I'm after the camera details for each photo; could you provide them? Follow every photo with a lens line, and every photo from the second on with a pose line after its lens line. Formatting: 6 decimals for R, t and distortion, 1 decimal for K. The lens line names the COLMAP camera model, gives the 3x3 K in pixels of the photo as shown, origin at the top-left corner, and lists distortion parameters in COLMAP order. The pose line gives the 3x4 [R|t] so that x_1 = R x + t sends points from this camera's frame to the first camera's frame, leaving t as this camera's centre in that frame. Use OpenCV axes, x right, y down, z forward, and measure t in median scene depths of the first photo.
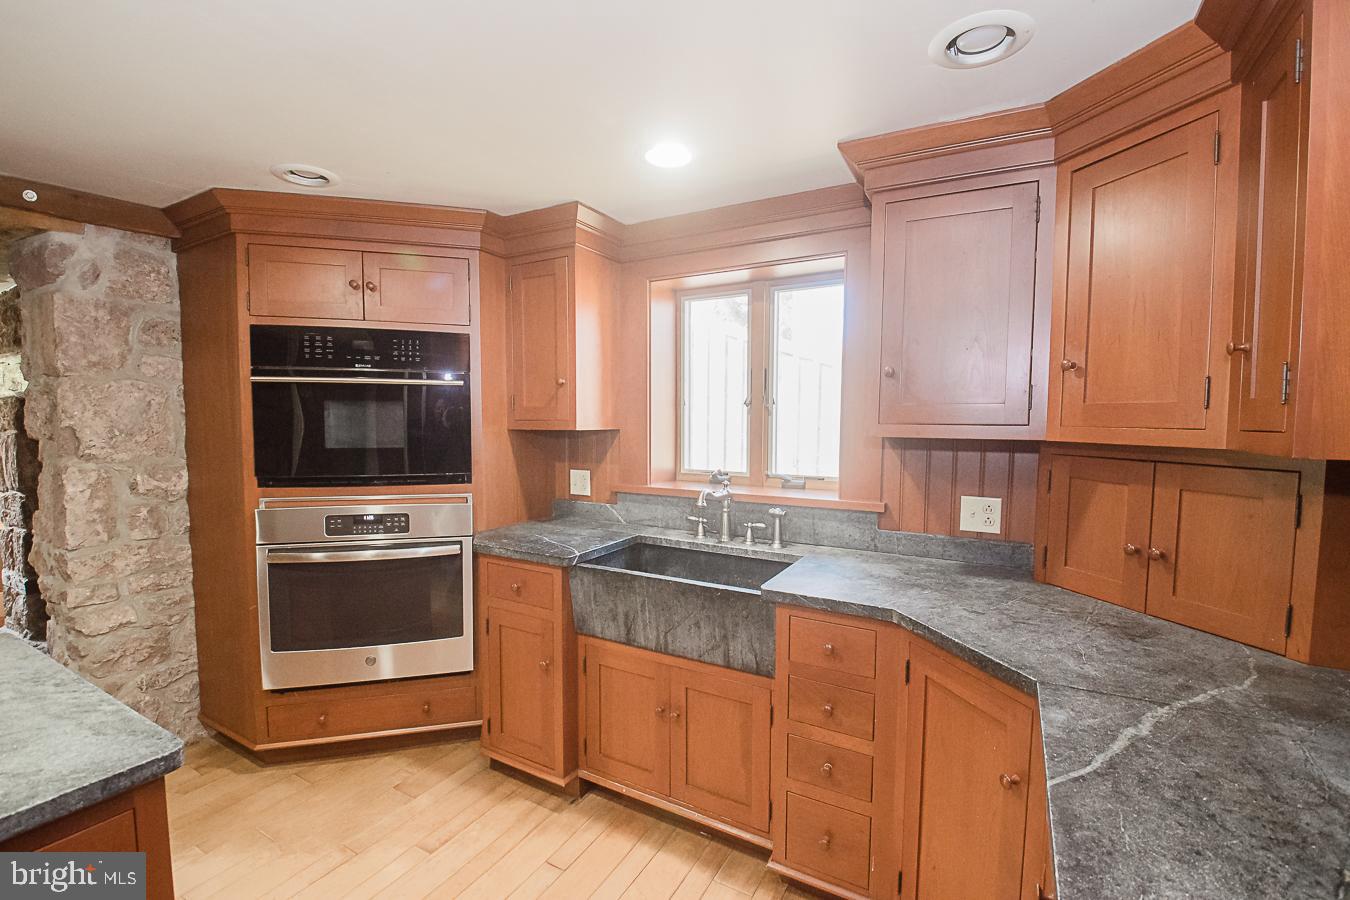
lens RADIAL K [[599.4, 0, 673.8], [0, 599.4, 454.8], [0, 0, 1]] dist [-0.001655, -0.009576]
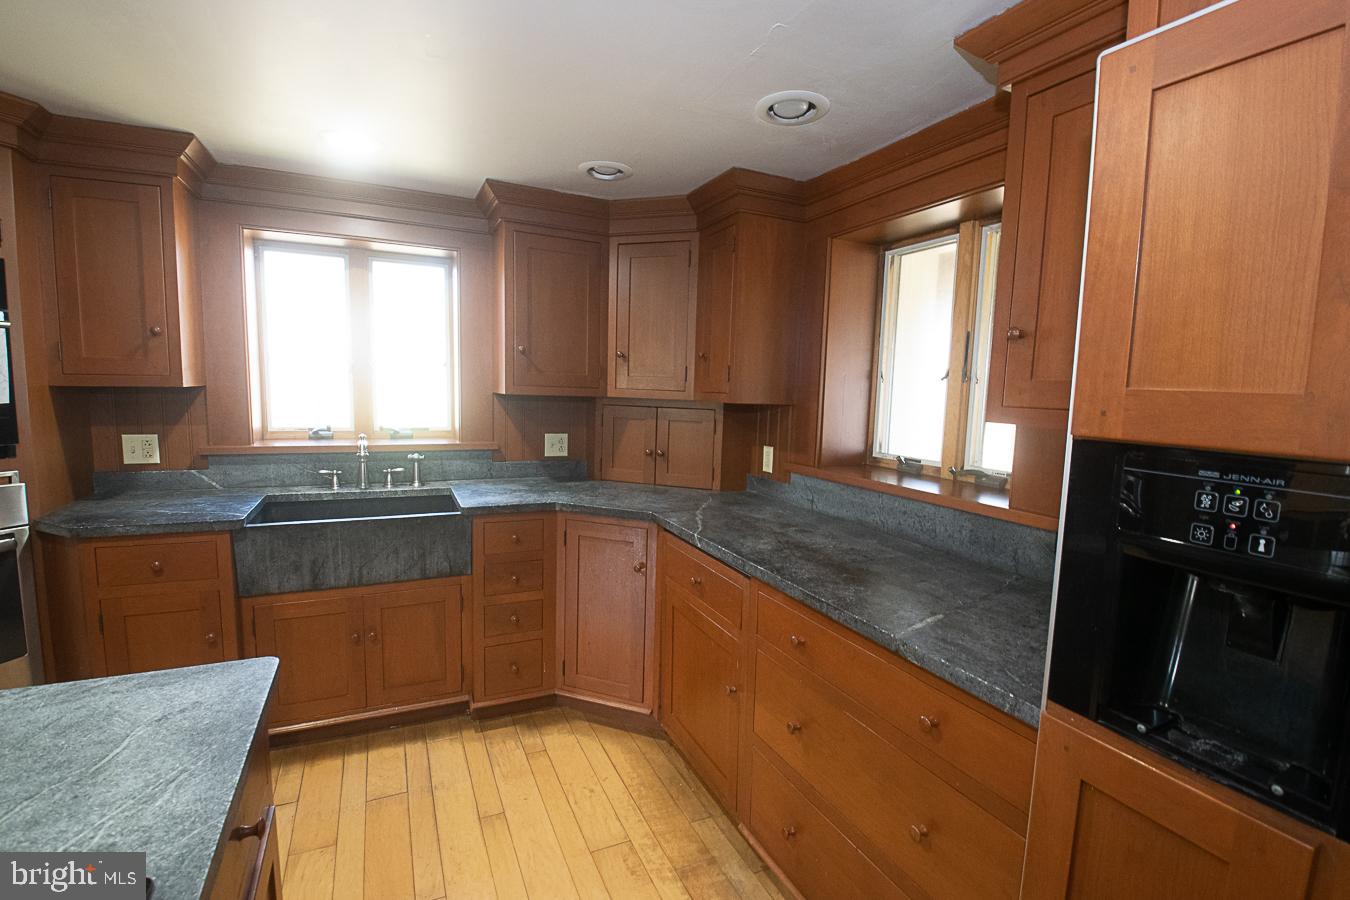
lens RADIAL K [[599.4, 0, 673.8], [0, 599.4, 457.5], [0, 0, 1]] dist [-0.001655, -0.009576]
pose [[0.577907, -0.087811, 0.811365, -0.503707], [0.025009, 0.995633, 0.089940, 0.001056], [-0.815720, -0.031686, 0.577579, -0.122785]]
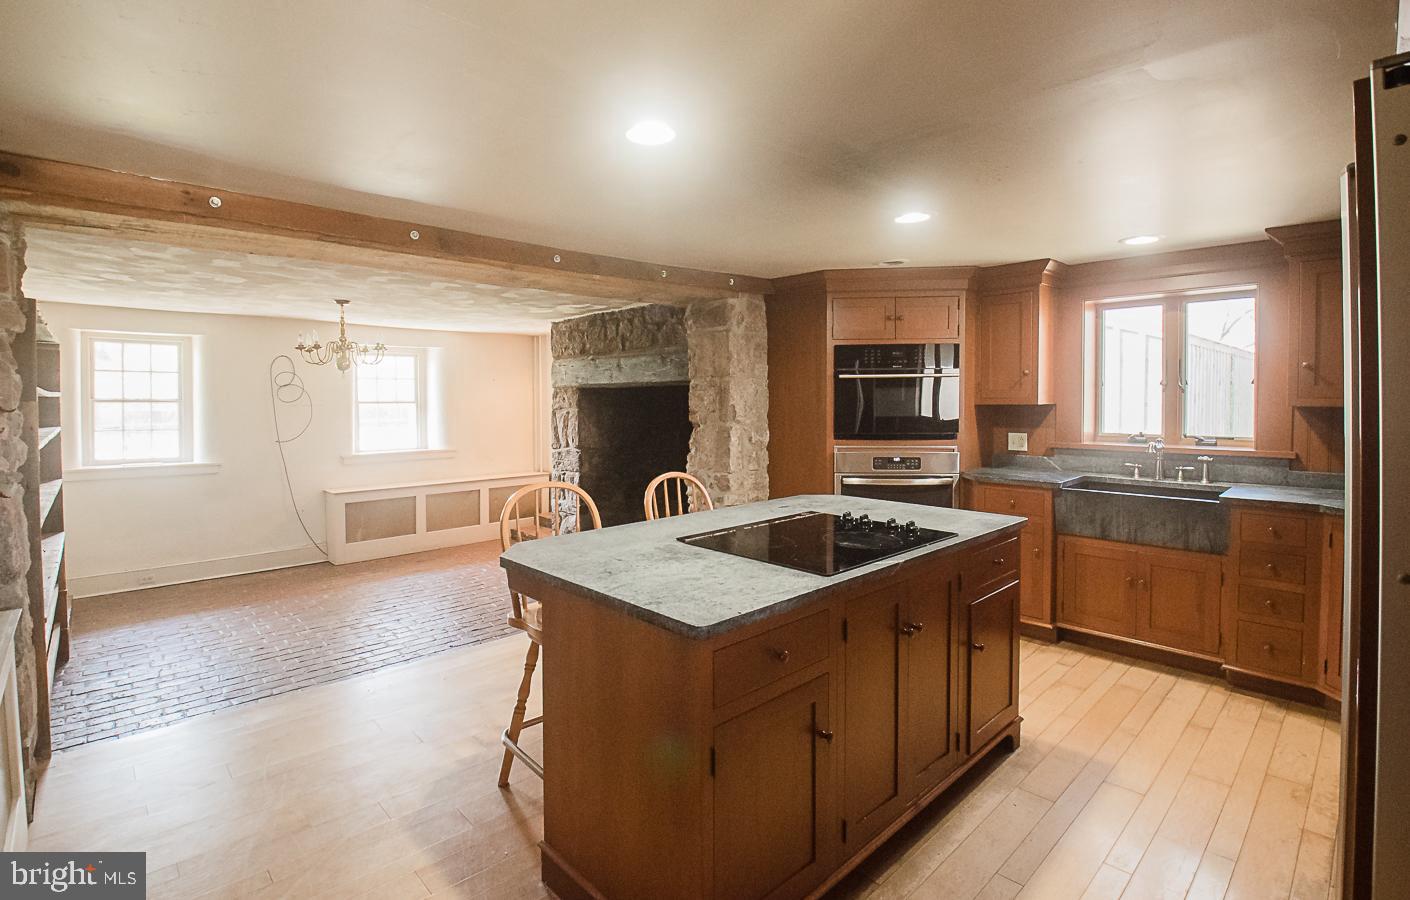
lens RADIAL K [[672.3, 0, 638.0], [0, 672.3, 409.0], [0, 0, 1]] dist [-0.020517, -0.005341]
pose [[0.937218, -0.006512, -0.348683, -0.561209], [-0.007838, 0.999180, -0.039727, 0.048051], [0.348656, 0.039965, 0.936398, -0.997234]]
